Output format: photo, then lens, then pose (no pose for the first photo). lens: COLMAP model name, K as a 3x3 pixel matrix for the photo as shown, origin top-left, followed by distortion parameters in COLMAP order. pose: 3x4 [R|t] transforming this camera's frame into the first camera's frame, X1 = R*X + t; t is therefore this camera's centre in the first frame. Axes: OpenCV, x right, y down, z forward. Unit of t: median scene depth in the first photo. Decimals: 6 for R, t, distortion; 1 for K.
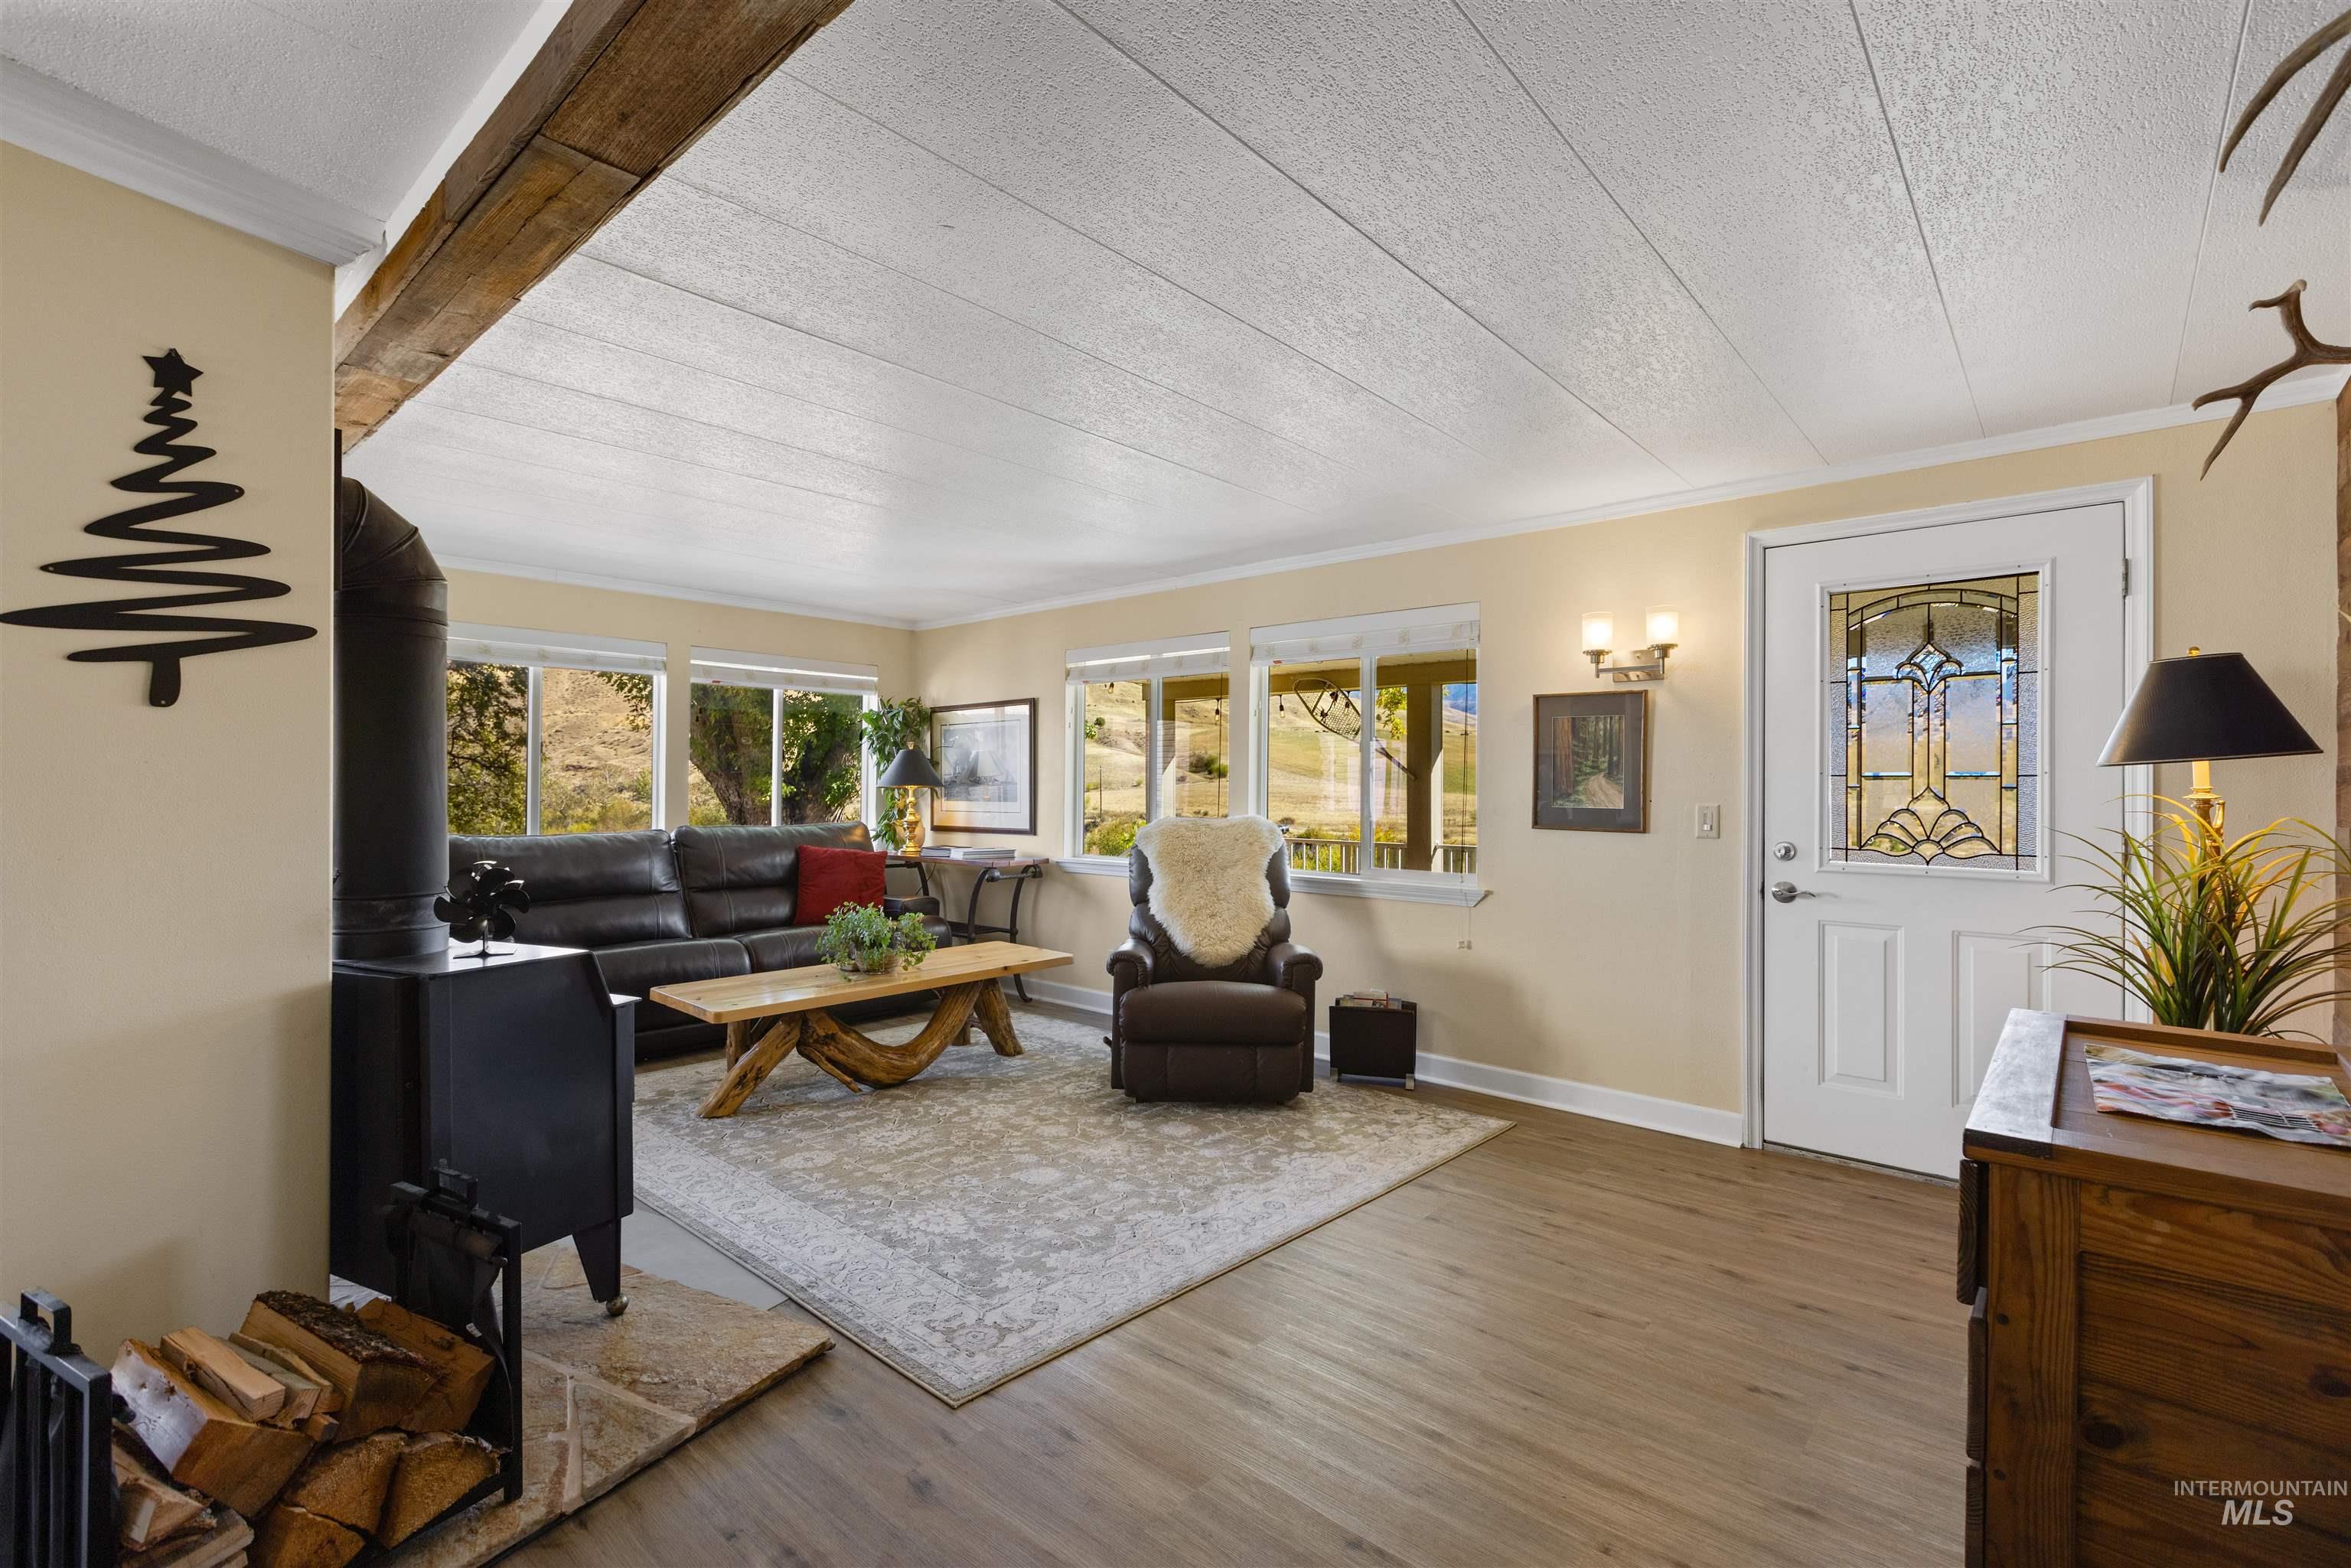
lens RADIAL K [[1043.8, 0, 1189.9], [0, 1043.8, 781.1], [0, 0, 1]] dist [-0.000926, -0.000004]
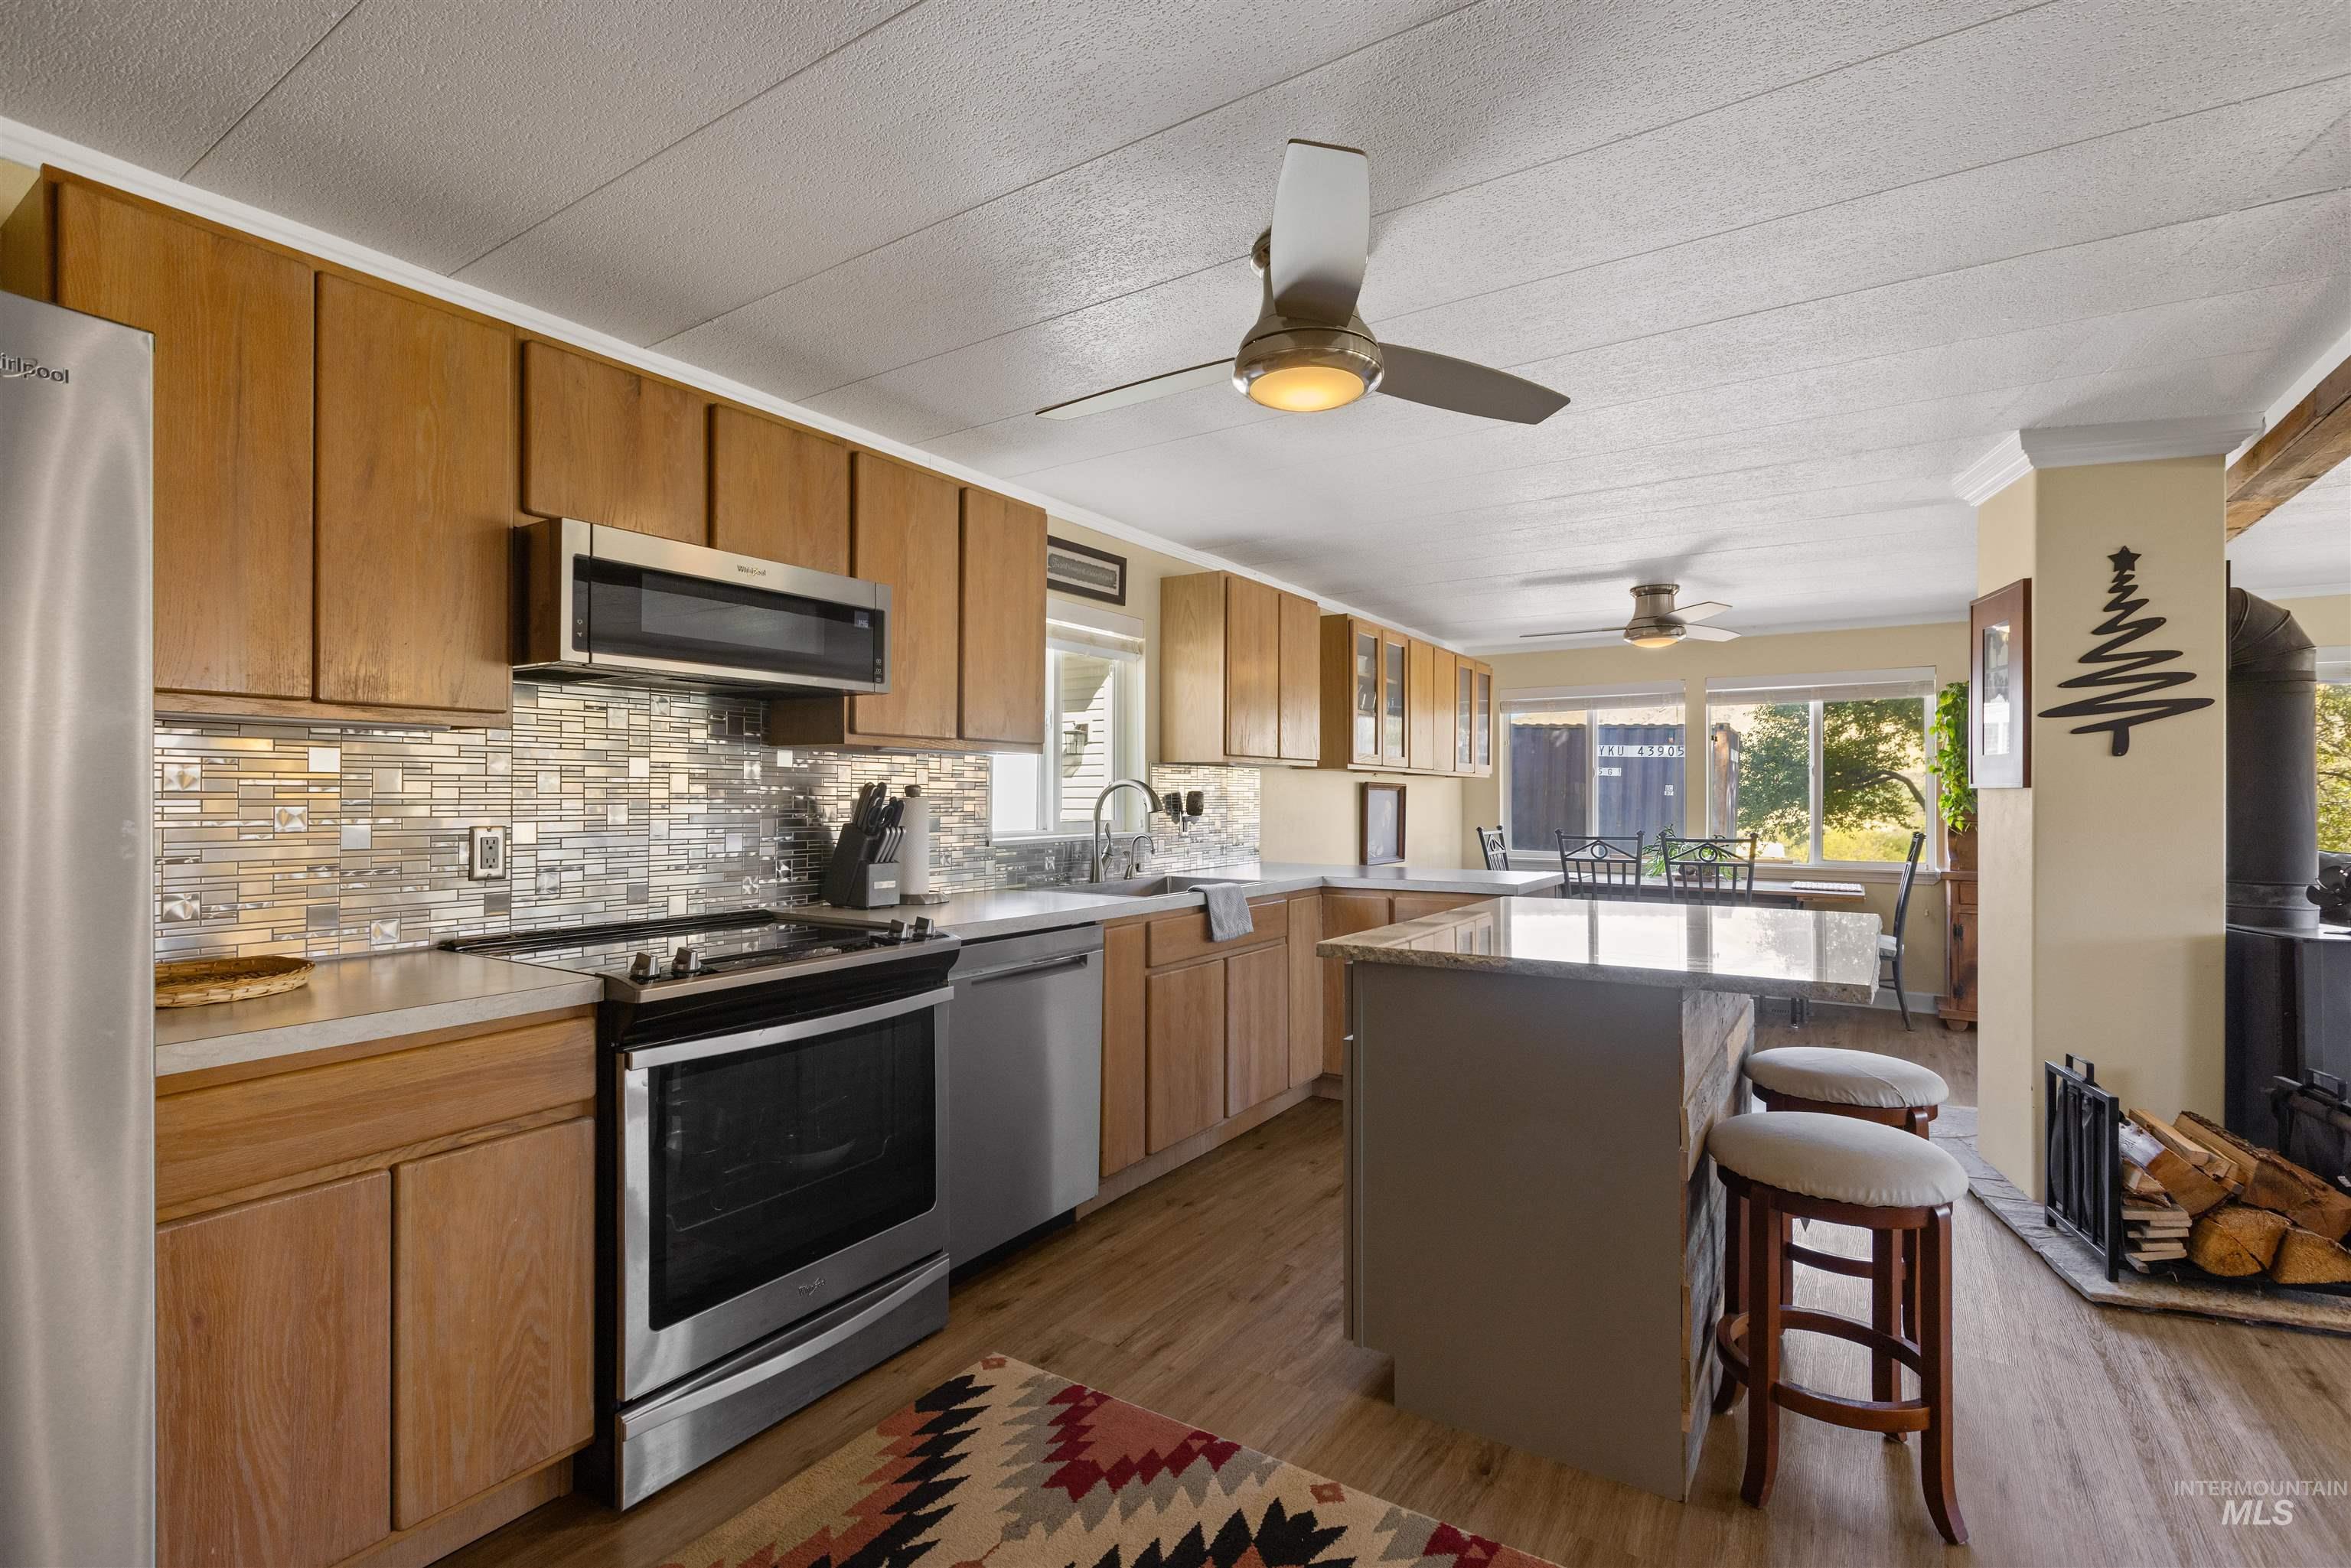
lens RADIAL K [[1050.9, 0, 1174.5], [0, 1050.9, 793.9], [0, 0, 1]] dist [-0.000240, -0.000123]
pose [[0.133104, -0.004480, -0.991092, 0.237493], [-0.002167, 0.999986, -0.004811, 0.001266], [0.991100, 0.002788, 0.133092, -0.350750]]
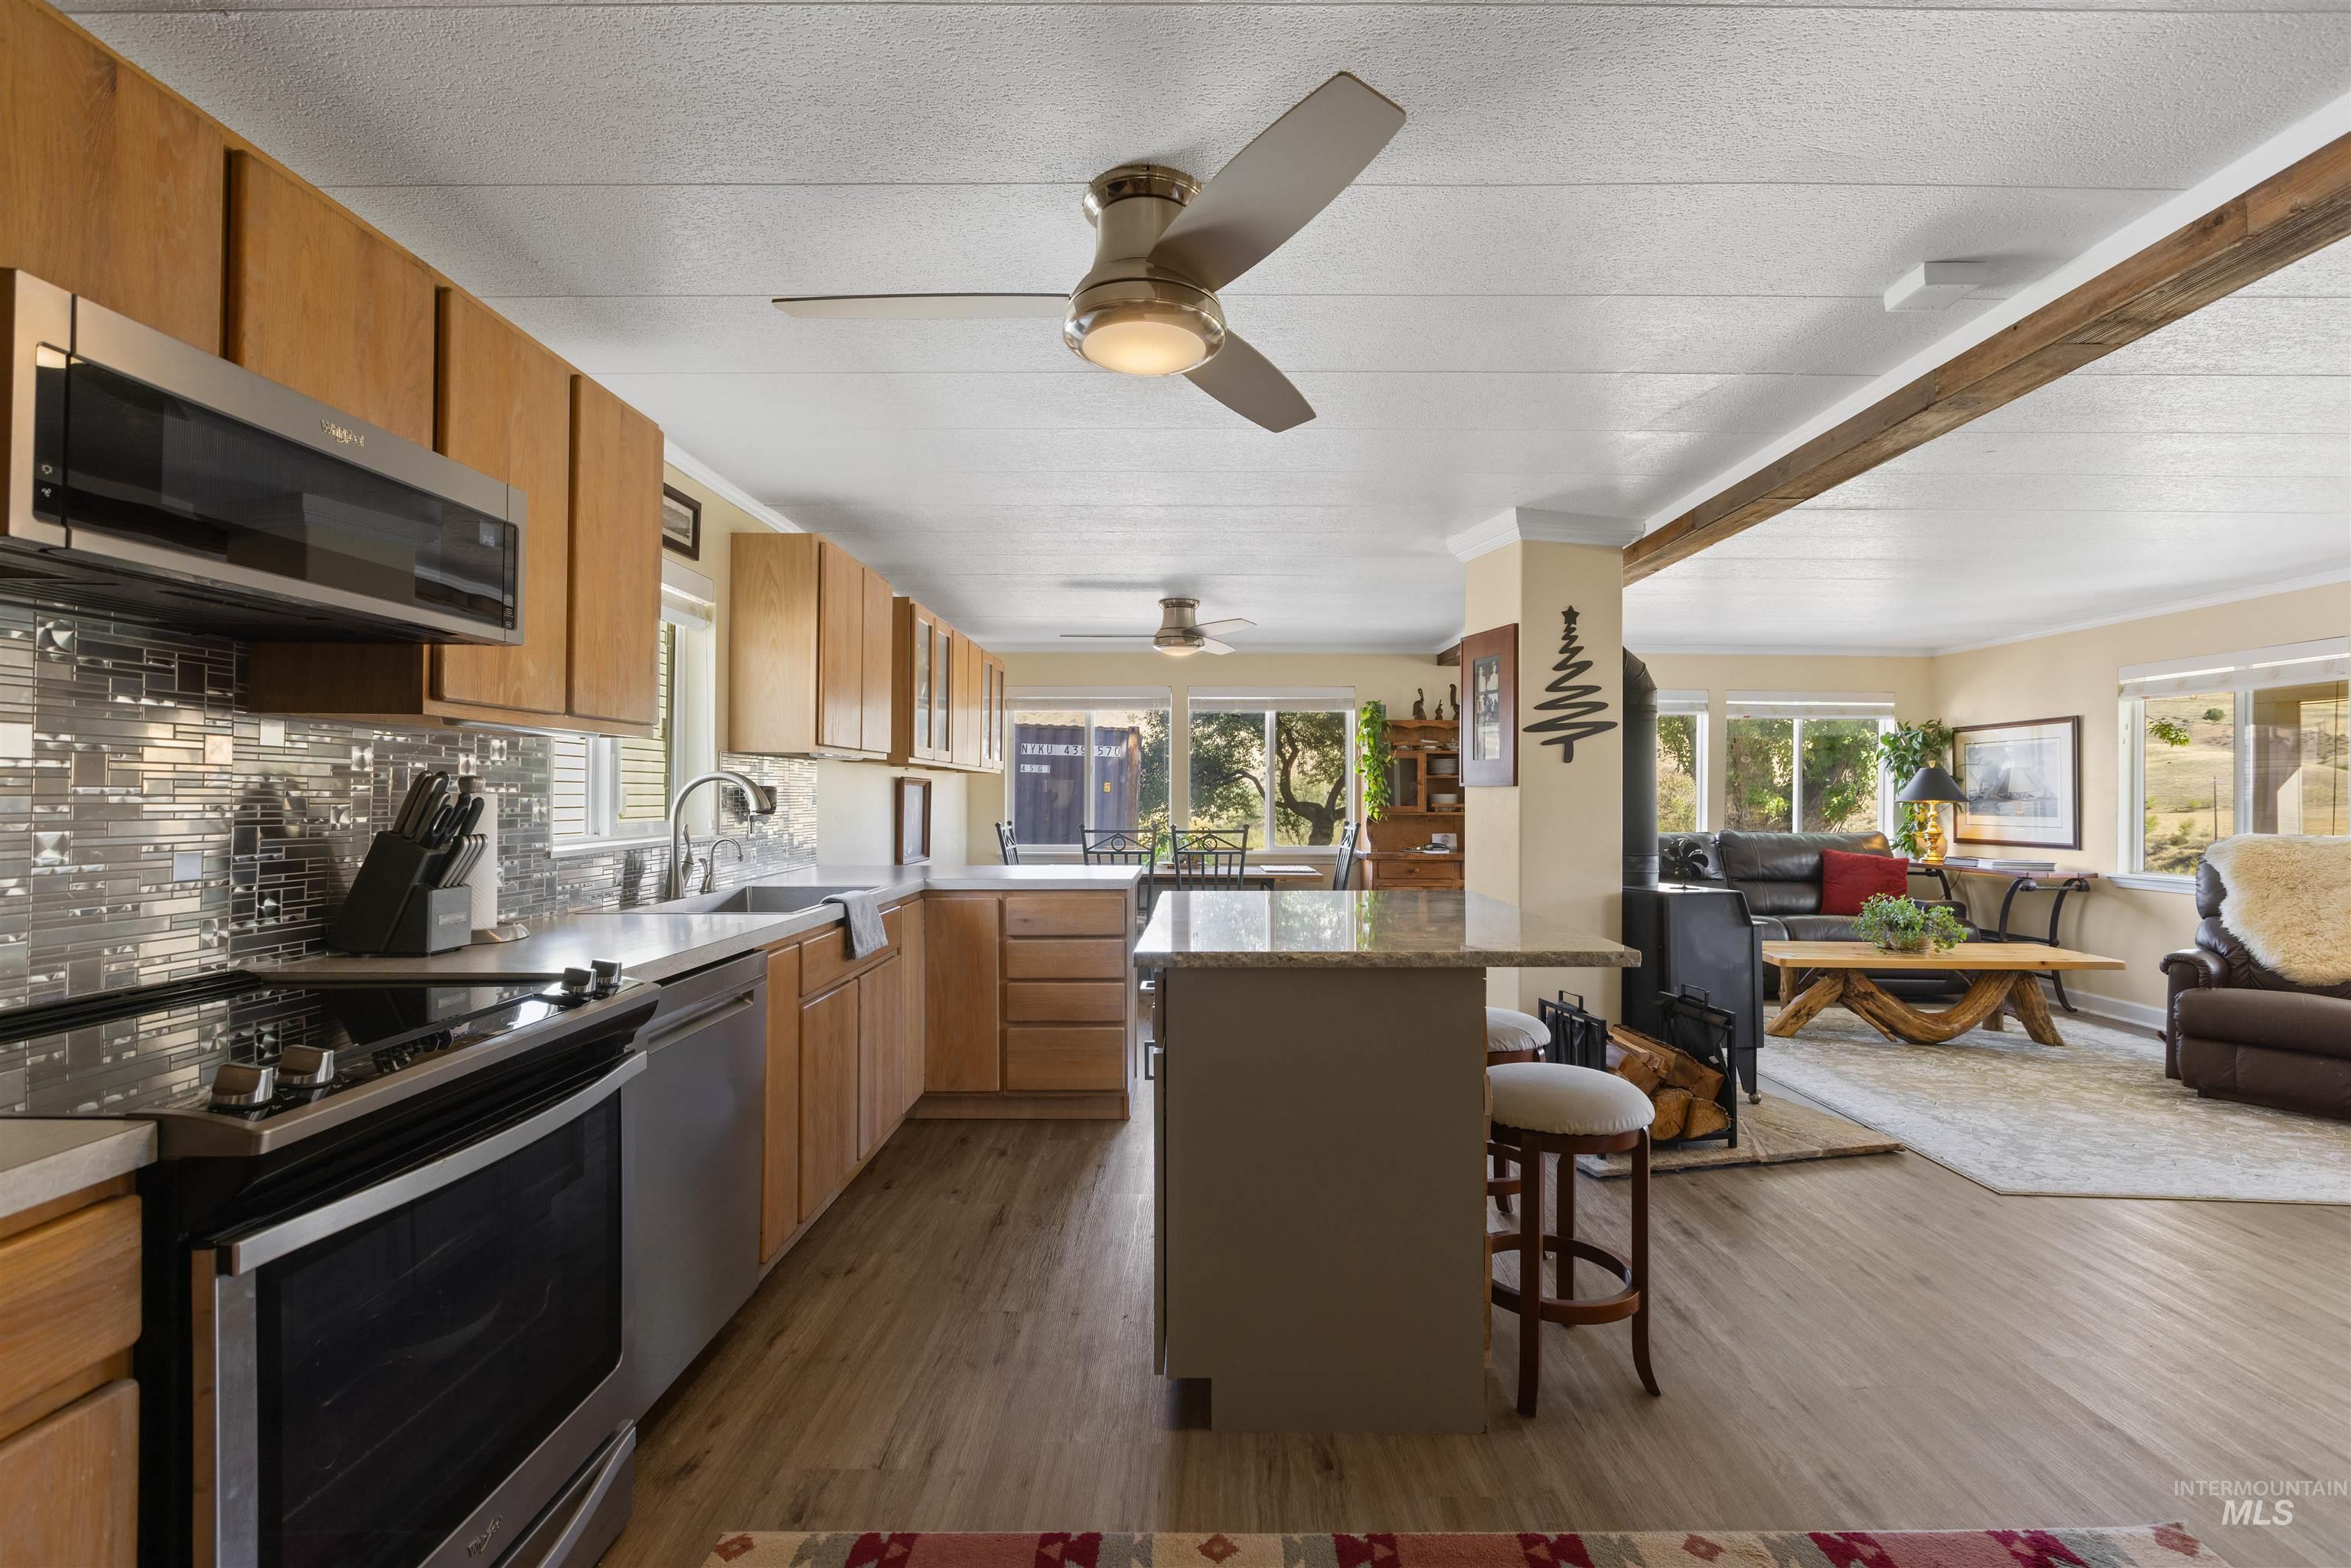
lens RADIAL K [[1047.5, 0, 1176.0], [0, 1047.5, 782.7], [0, 0, 1]] dist [0.001514, -0.000279]
pose [[0.646376, -0.007292, -0.762984, 0.097227], [-0.002442, 0.999929, -0.011625, 0.000463], [0.763015, 0.009377, 0.646313, -0.519412]]
